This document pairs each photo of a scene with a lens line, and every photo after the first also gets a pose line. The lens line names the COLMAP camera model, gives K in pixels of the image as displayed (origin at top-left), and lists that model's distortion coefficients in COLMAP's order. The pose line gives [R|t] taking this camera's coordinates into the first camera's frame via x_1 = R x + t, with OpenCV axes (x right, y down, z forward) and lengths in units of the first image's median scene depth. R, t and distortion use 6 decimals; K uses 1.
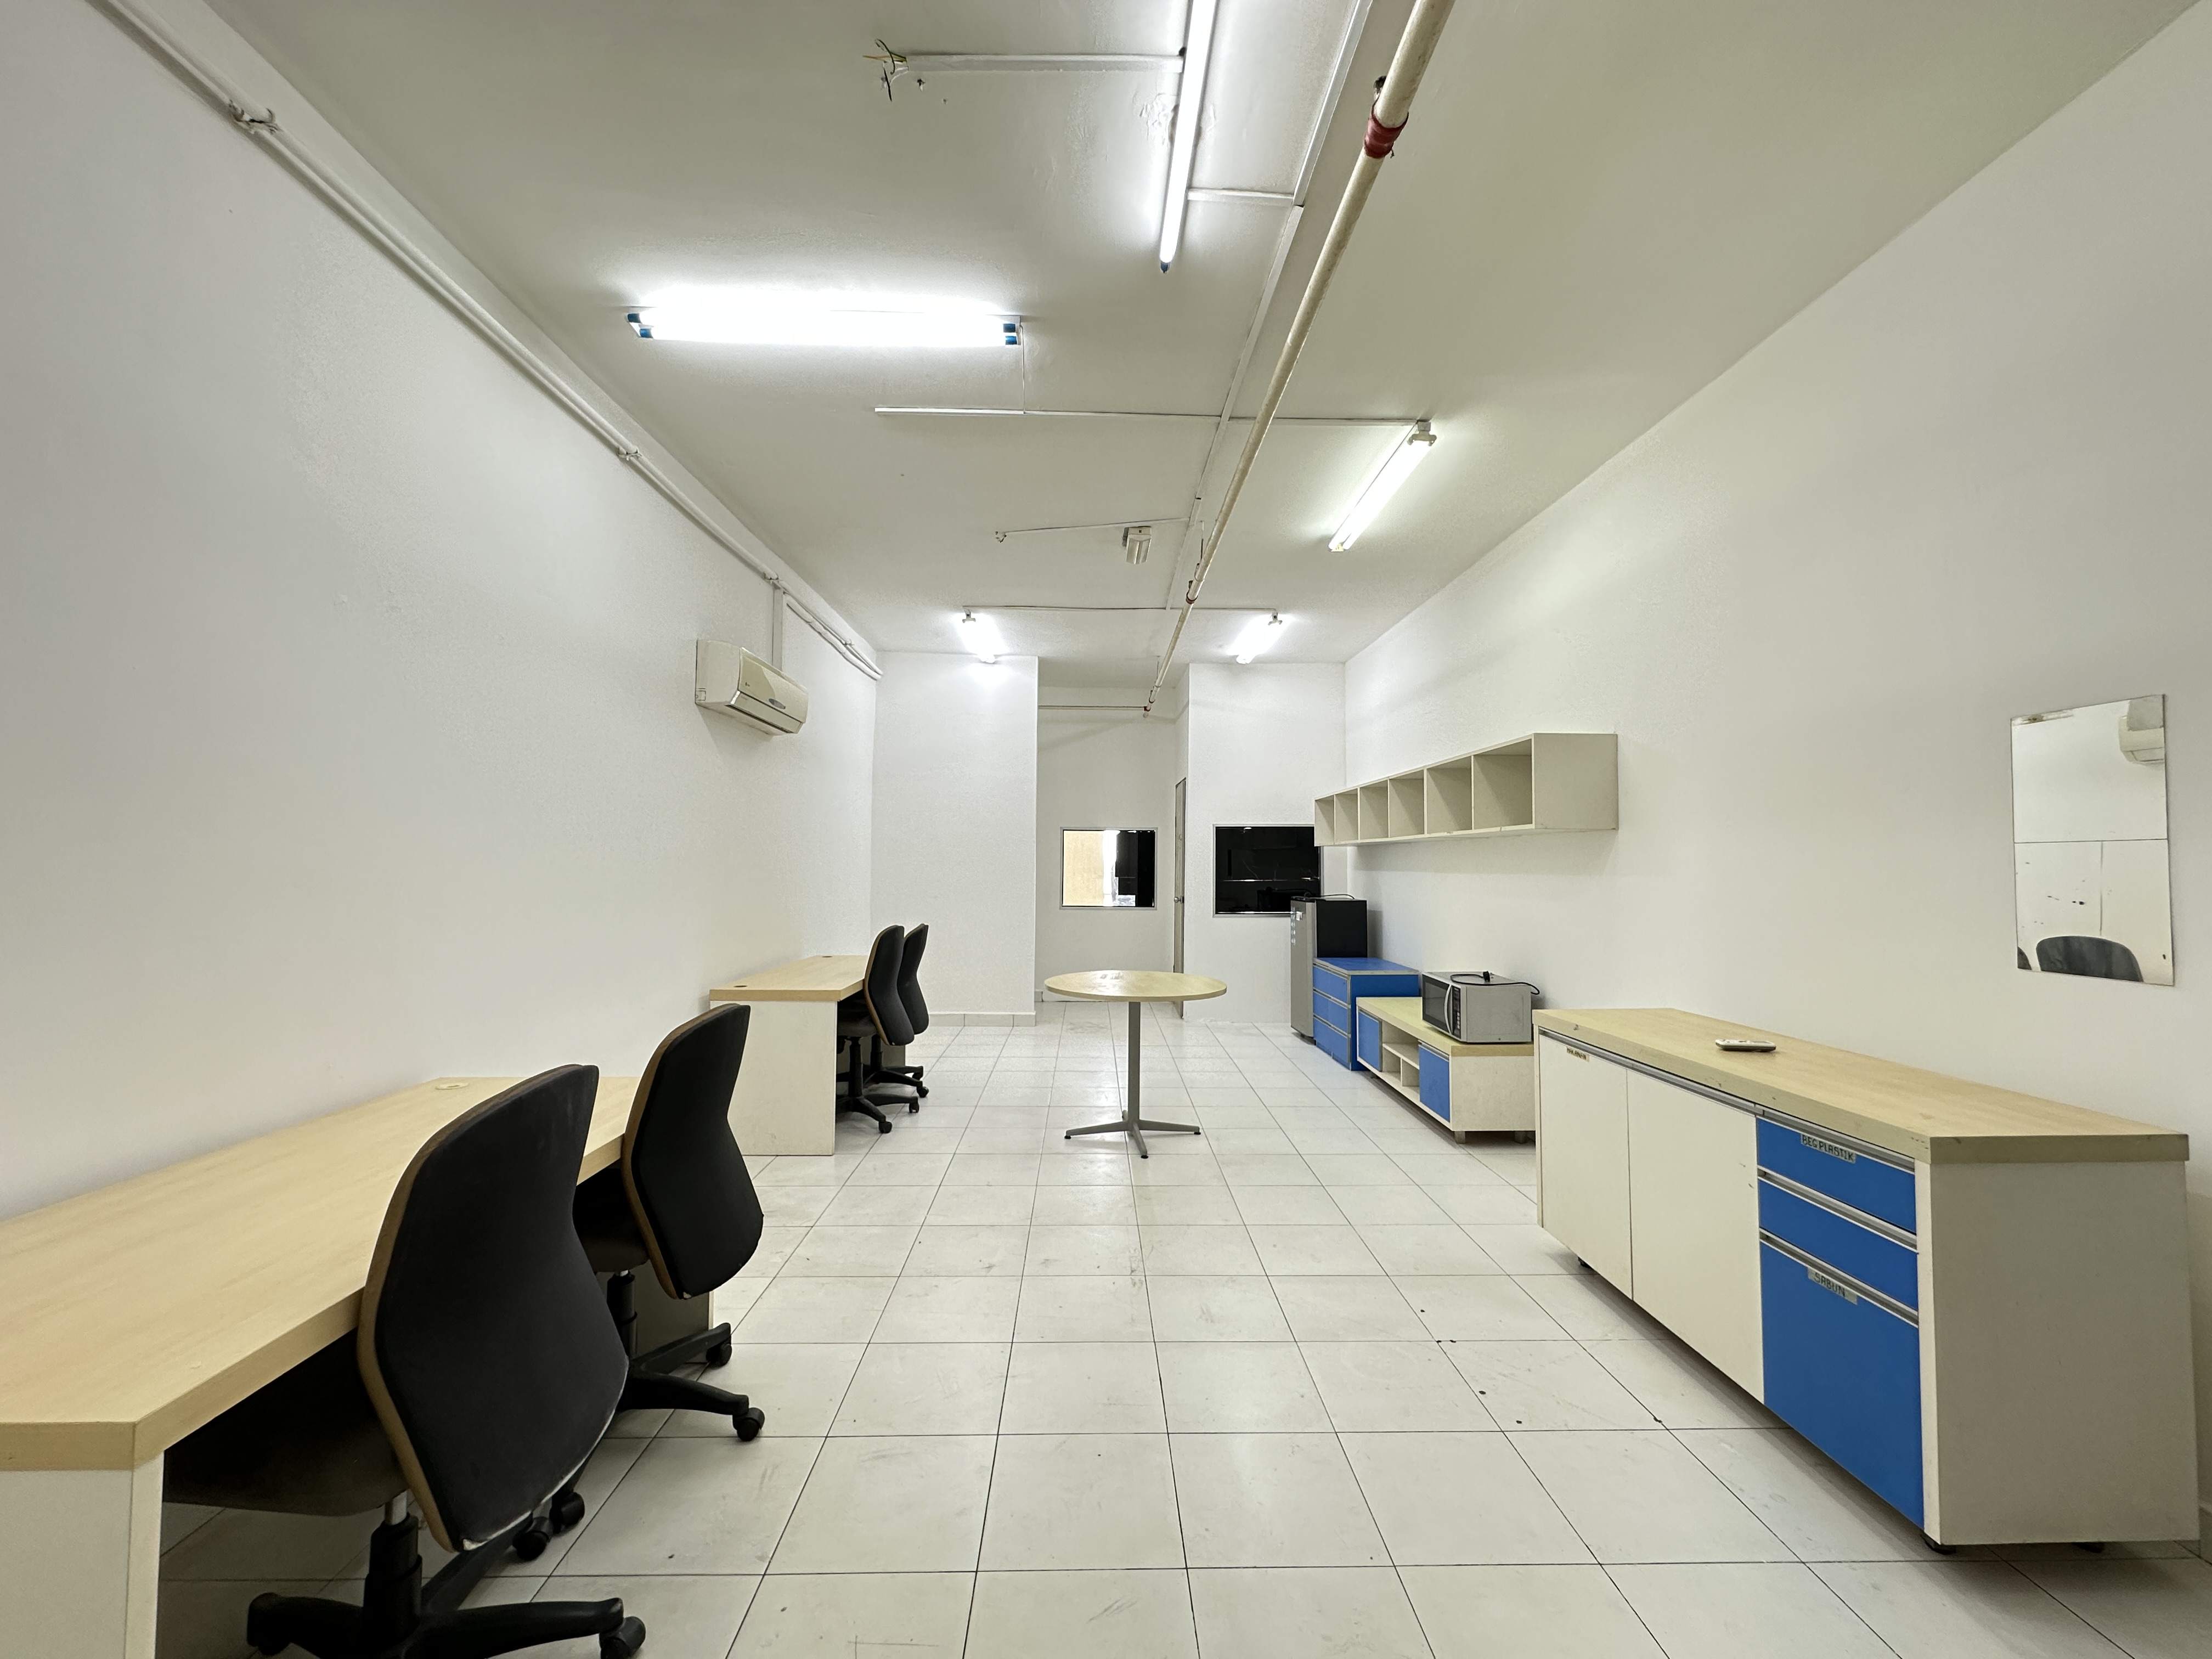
lens RADIAL K [[881.0, 0, 1106.0], [0, 881.0, 829.5], [0, 0, 1]] dist [-0.002437, 0.000065]
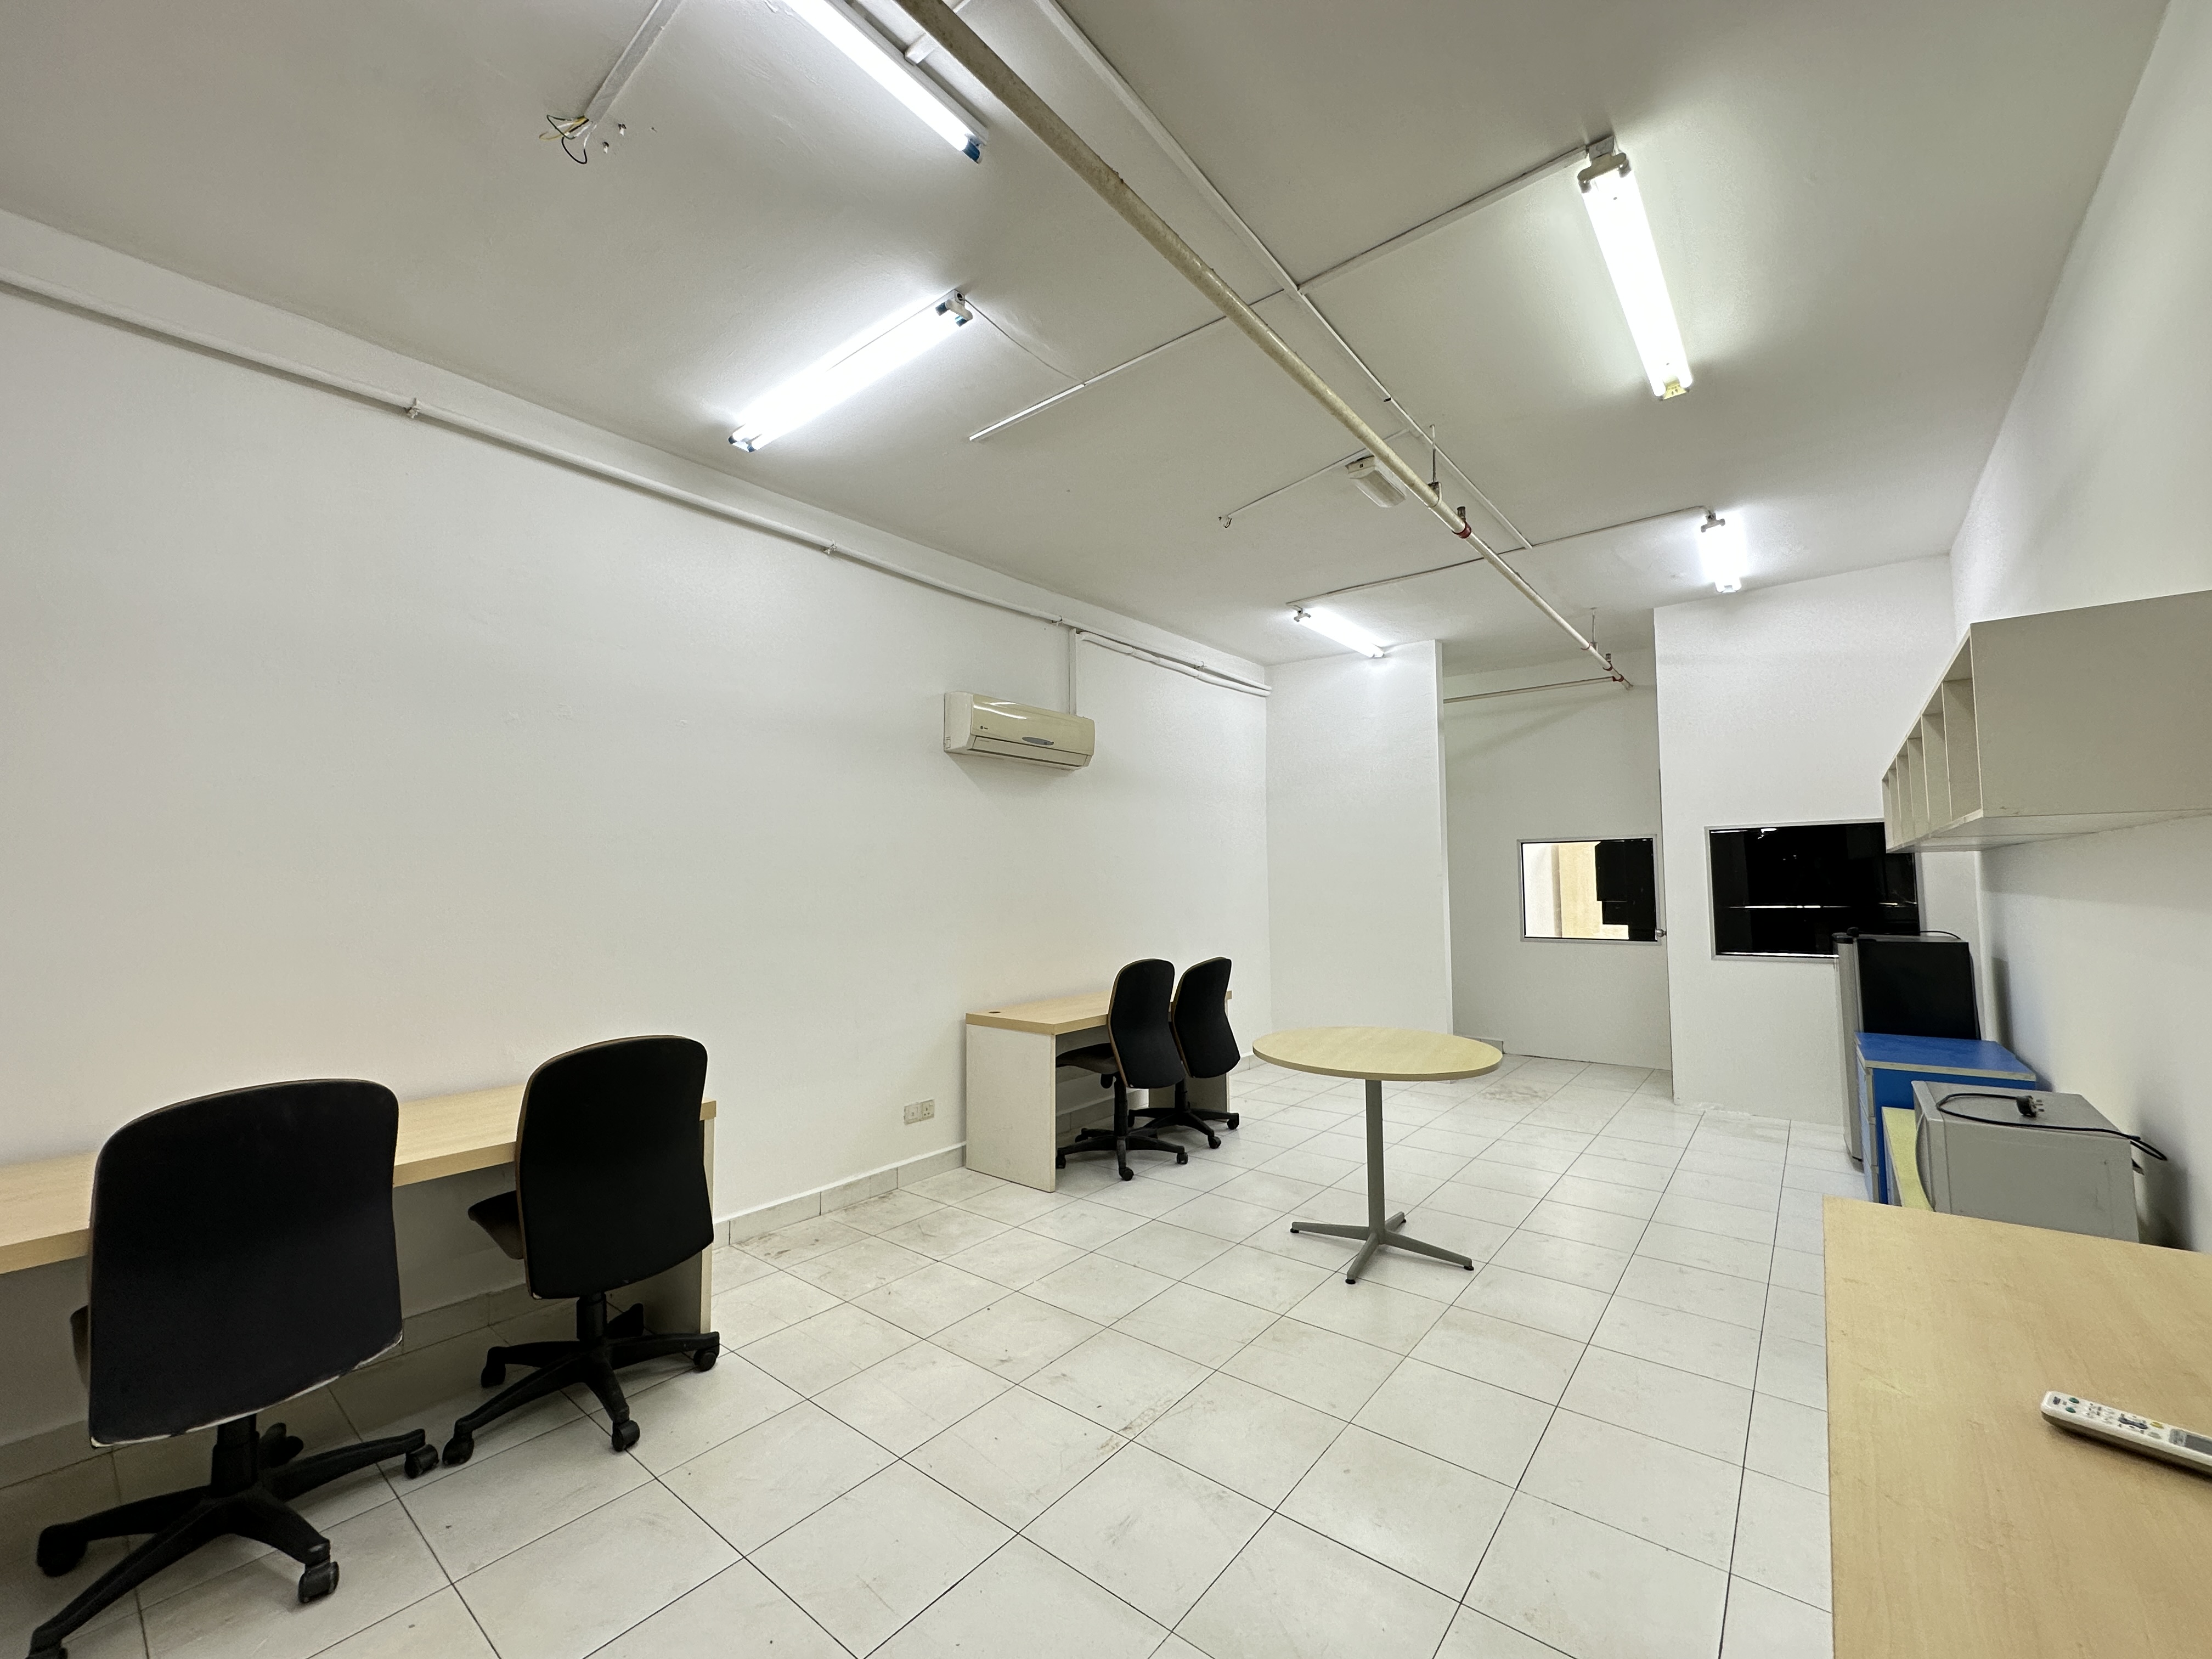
lens RADIAL K [[881.0, 0, 1106.0], [0, 881.0, 829.5], [0, 0, 1]] dist [-0.002437, 0.000065]
pose [[0.762989, -0.054649, -0.644097, 0.340718], [0.041405, 0.998505, -0.035671, 0.002047], [0.645084, 0.000548, 0.764111, 0.249187]]
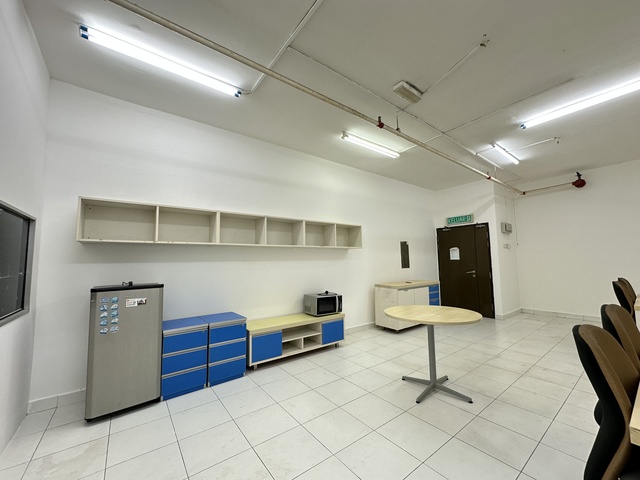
lens RADIAL K [[254.9, 0, 320.0], [0, 254.9, 240.0], [0, 0, 1]] dist [-0.002437, 0.000065]
pose [[-0.587673, 0.070094, 0.806057, -0.287823], [-0.018794, 0.994789, -0.100209, 0.067054], [-0.808881, -0.074039, -0.583293, 1.475764]]
